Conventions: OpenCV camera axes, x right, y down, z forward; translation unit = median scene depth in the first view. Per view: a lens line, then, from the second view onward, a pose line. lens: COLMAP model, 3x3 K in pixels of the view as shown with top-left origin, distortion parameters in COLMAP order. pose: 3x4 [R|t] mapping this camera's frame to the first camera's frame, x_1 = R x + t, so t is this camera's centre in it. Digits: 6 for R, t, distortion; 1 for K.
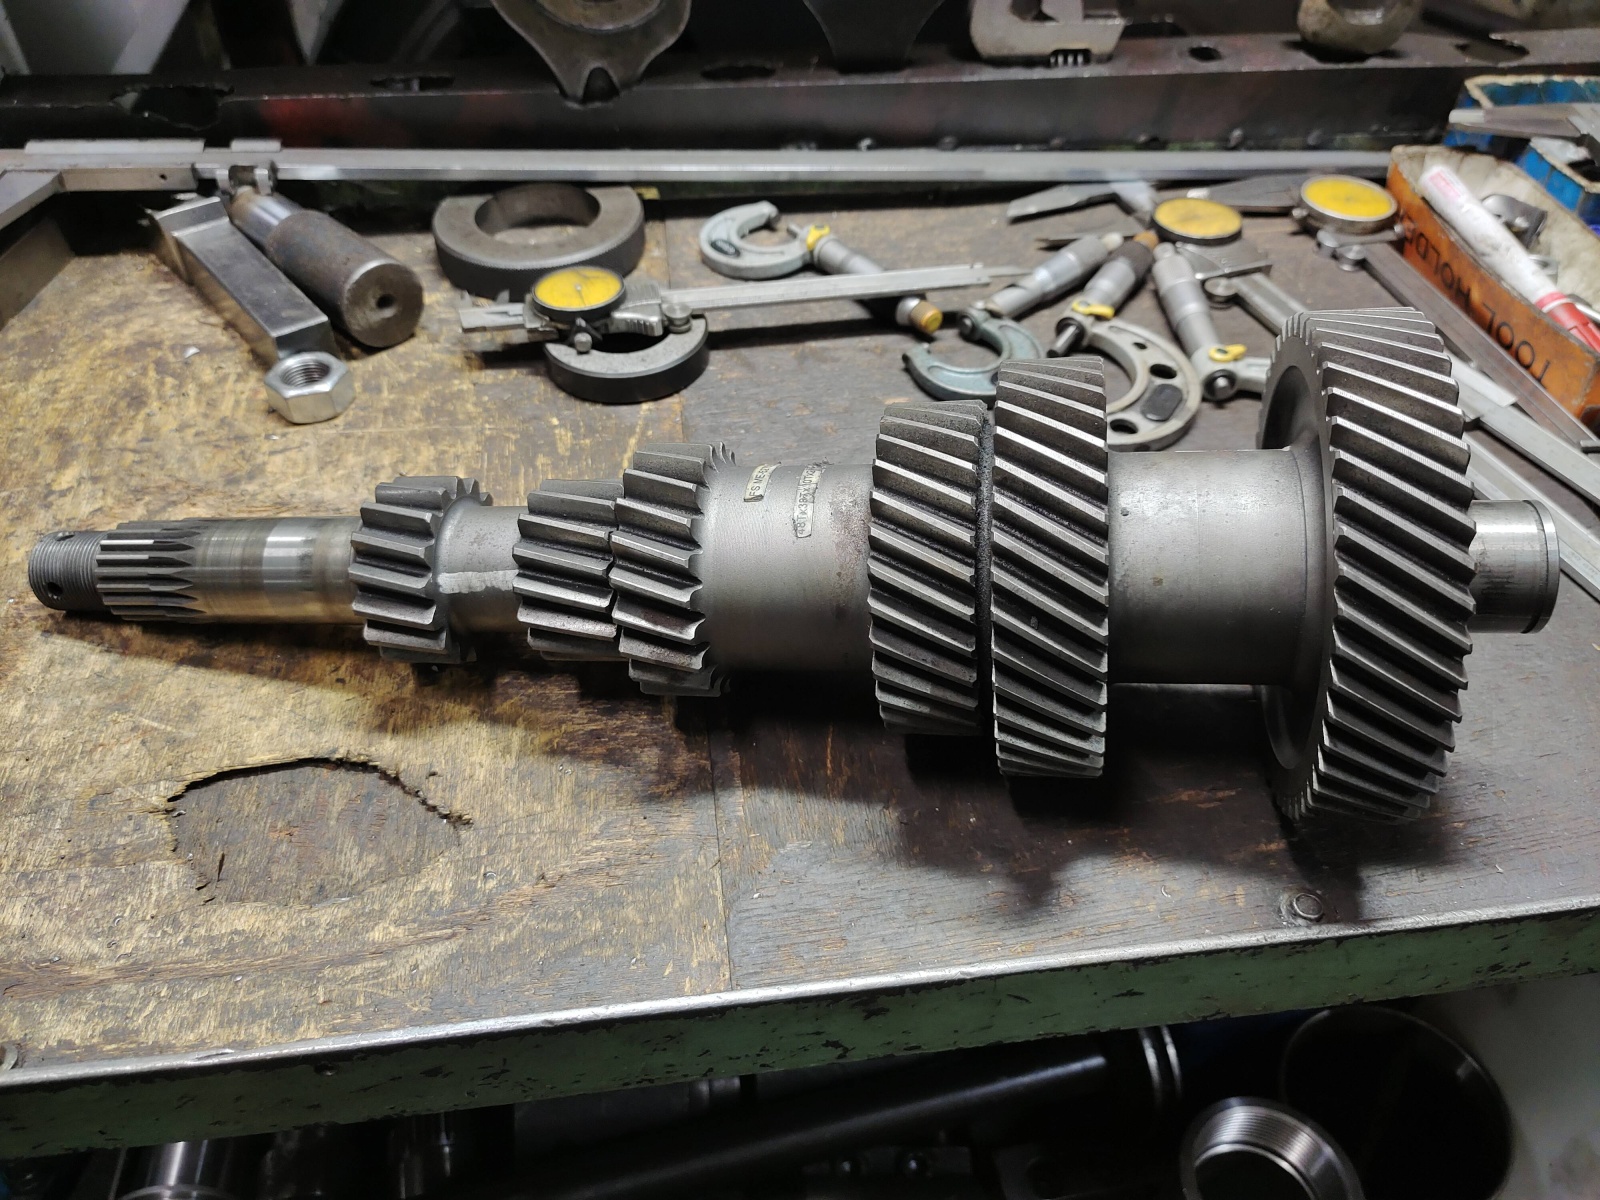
lens RADIAL K [[1233.5, 0, 806.9], [0, 1233.5, 602.4], [0, 0, 1]] dist [0.013684, -0.031122]
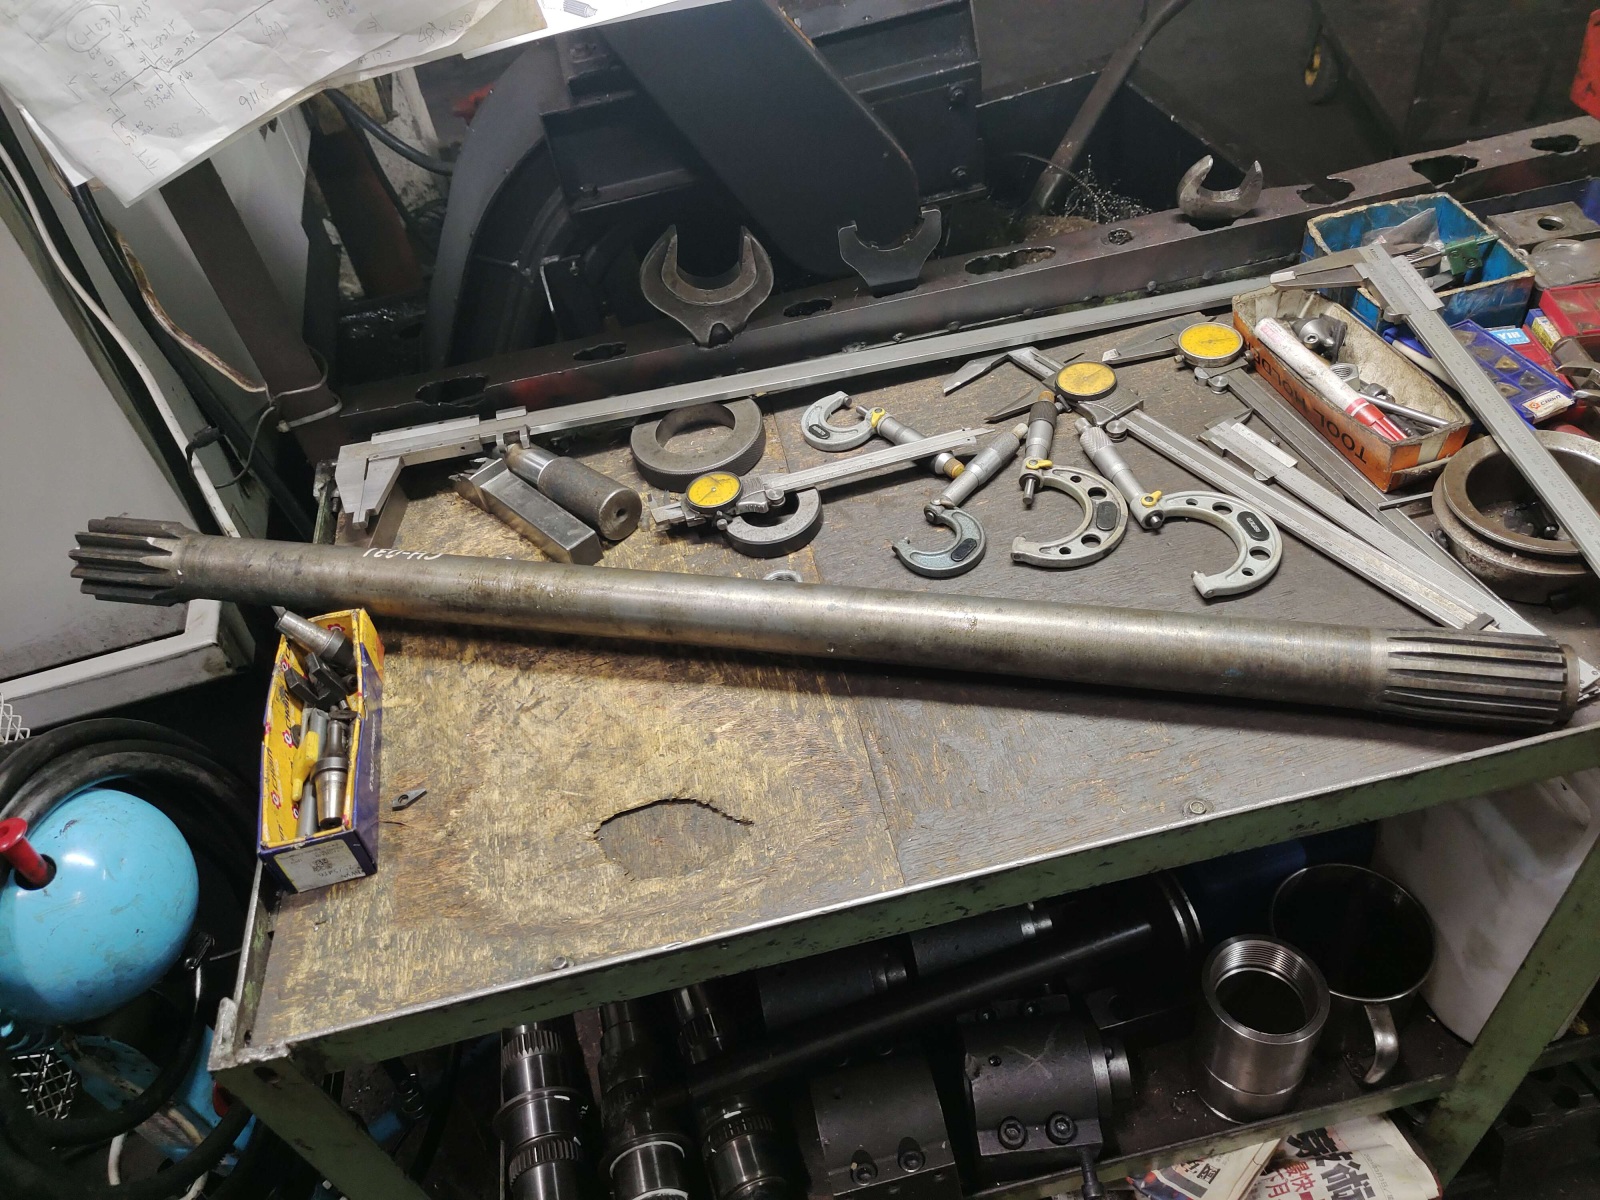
lens RADIAL K [[1233.5, 0, 798.4], [0, 1233.5, 608.6], [0, 0, 1]] dist [0.013684, -0.031122]
pose [[0.986432, -0.146250, -0.074589, -0.010706], [0.148727, 0.988459, 0.028788, -0.137221], [0.069518, -0.039491, 0.996799, -0.625186]]
